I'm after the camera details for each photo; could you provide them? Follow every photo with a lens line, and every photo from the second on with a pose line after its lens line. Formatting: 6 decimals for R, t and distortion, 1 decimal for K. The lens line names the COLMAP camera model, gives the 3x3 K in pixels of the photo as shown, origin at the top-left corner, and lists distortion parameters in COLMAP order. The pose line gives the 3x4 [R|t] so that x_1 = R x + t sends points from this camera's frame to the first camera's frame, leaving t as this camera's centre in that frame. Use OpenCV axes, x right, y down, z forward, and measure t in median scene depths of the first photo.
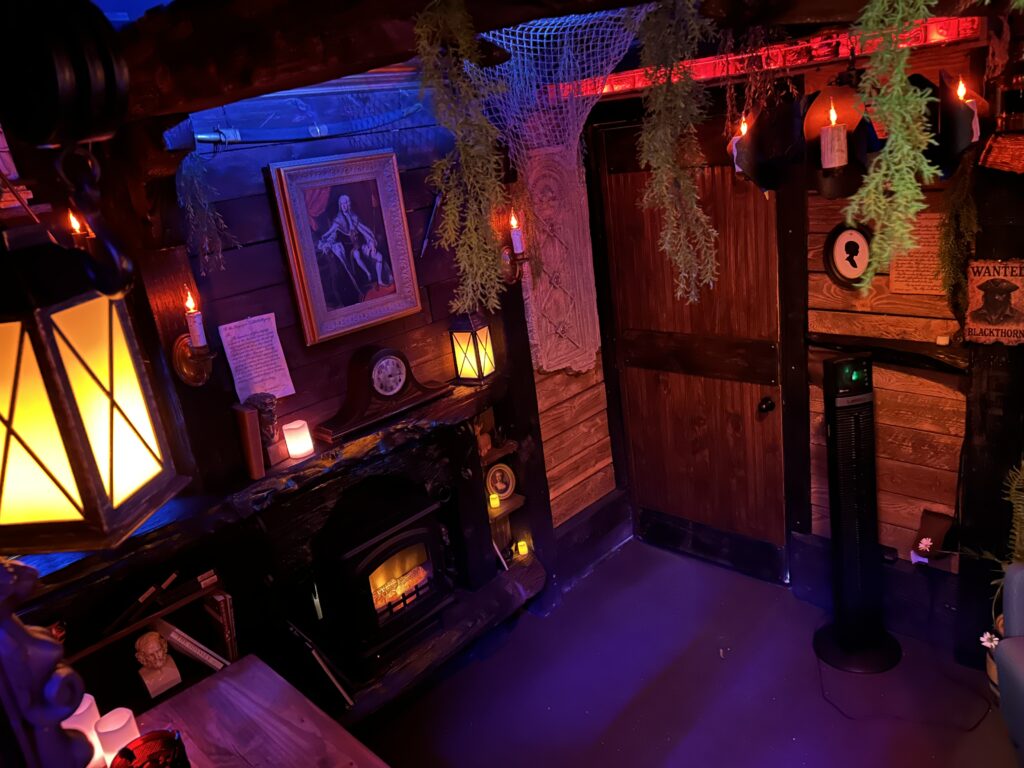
lens RADIAL K [[779.7, 0, 510.0], [0, 779.7, 386.7], [0, 0, 1]] dist [0.011363, -0.009929]
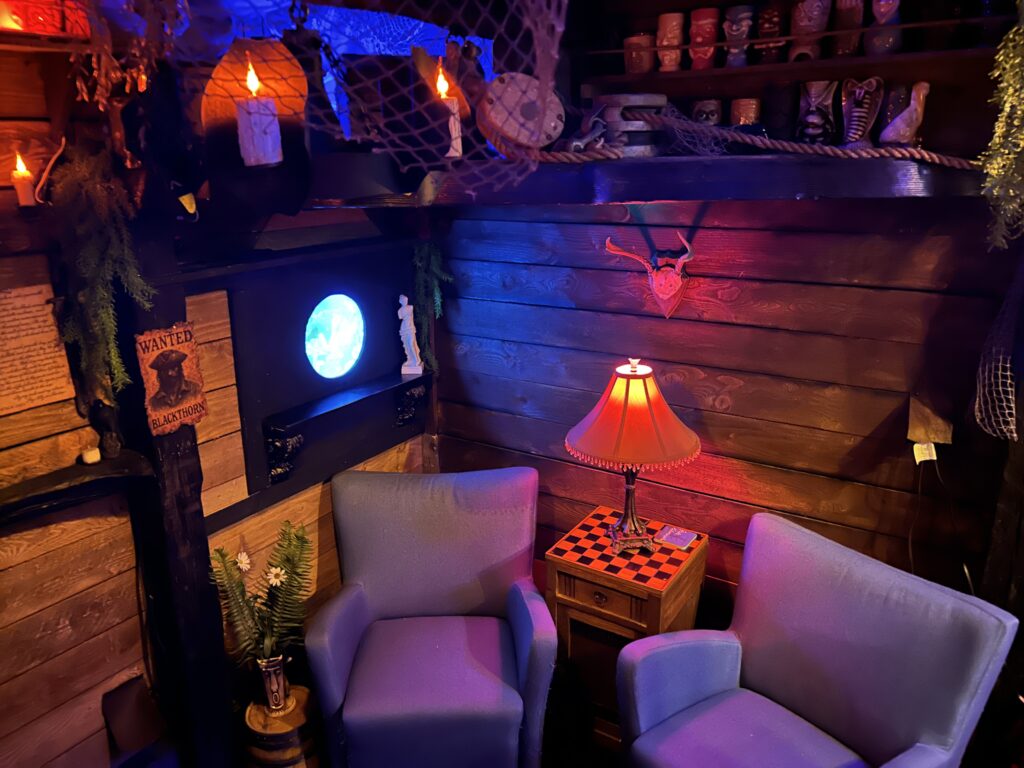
lens RADIAL K [[779.7, 0, 508.2], [0, 779.7, 386.3], [0, 0, 1]] dist [0.011363, -0.009929]
pose [[-0.198509, -0.156986, 0.967445, -0.233368], [0.341757, 0.914048, 0.218446, -0.159417], [-0.918584, 0.373994, -0.127796, 0.789178]]
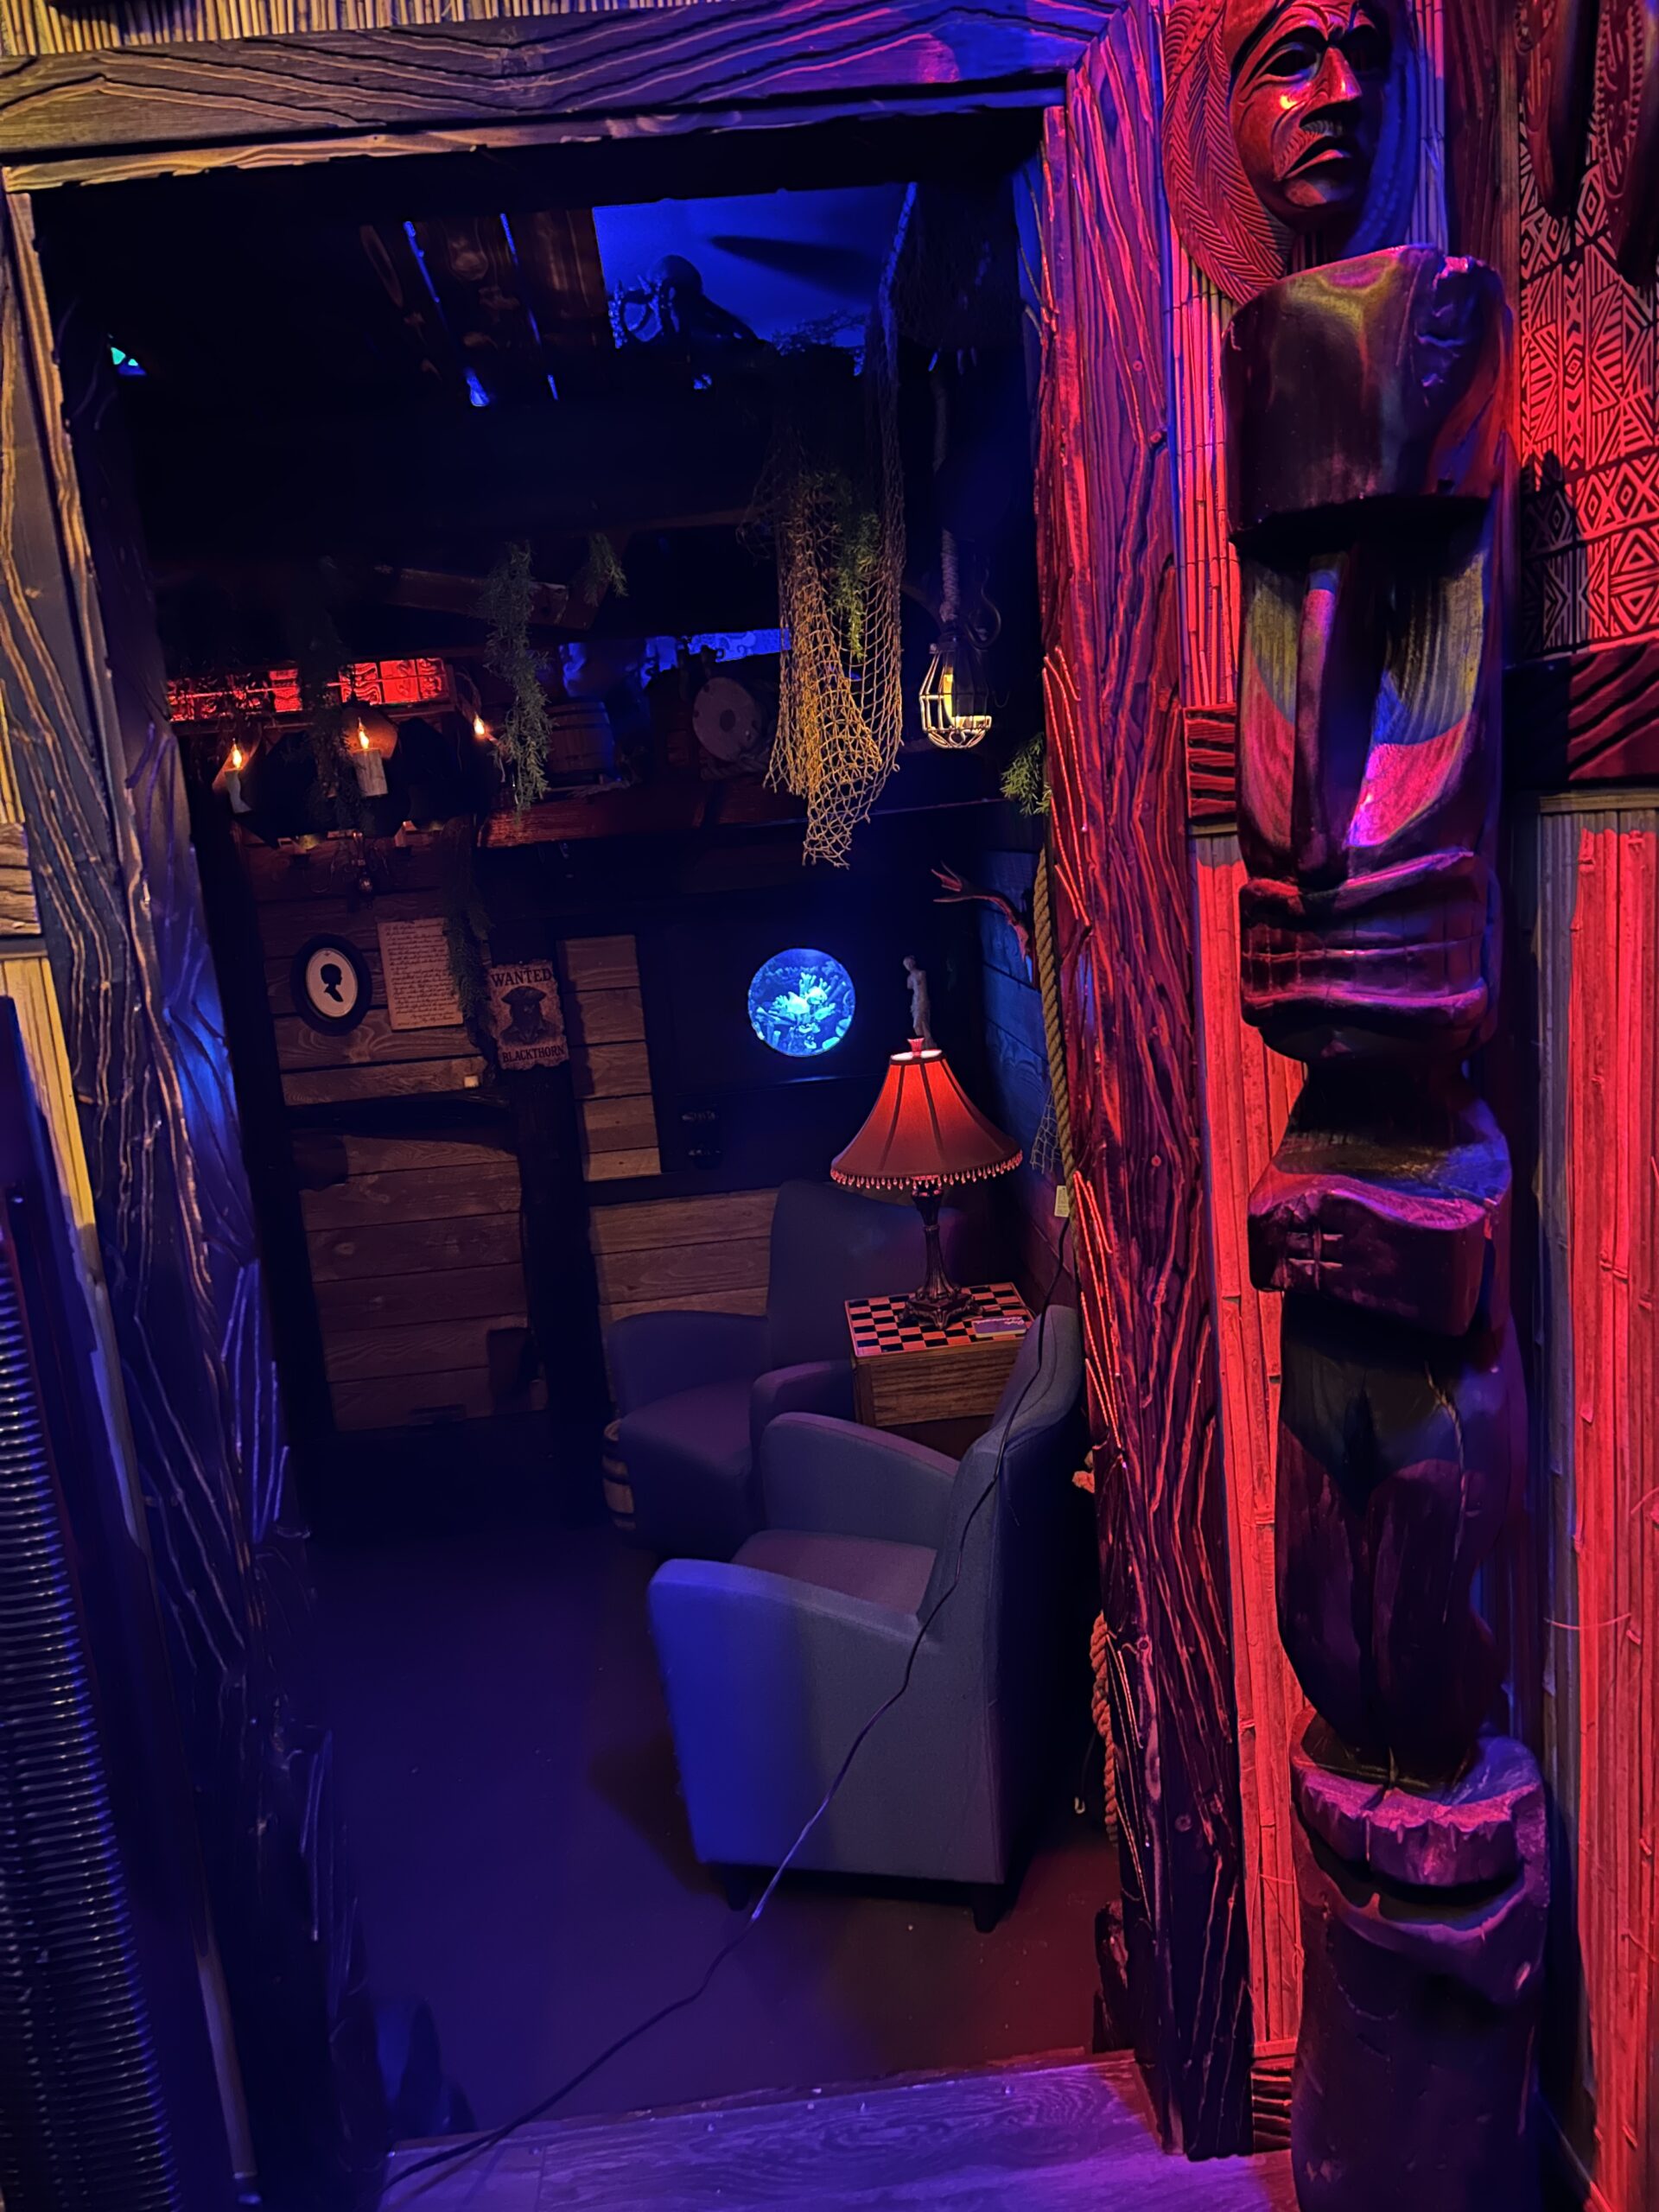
lens RADIAL K [[1684.2, 0, 864.8], [0, 1684.2, 1171.5], [0, 0, 1]] dist [0.011363, -0.009929]
pose [[0.667753, -0.087620, 0.739208, -0.452083], [0.235393, 0.966944, -0.098024, 0.303565], [-0.706185, 0.239460, 0.666305, -0.375894]]
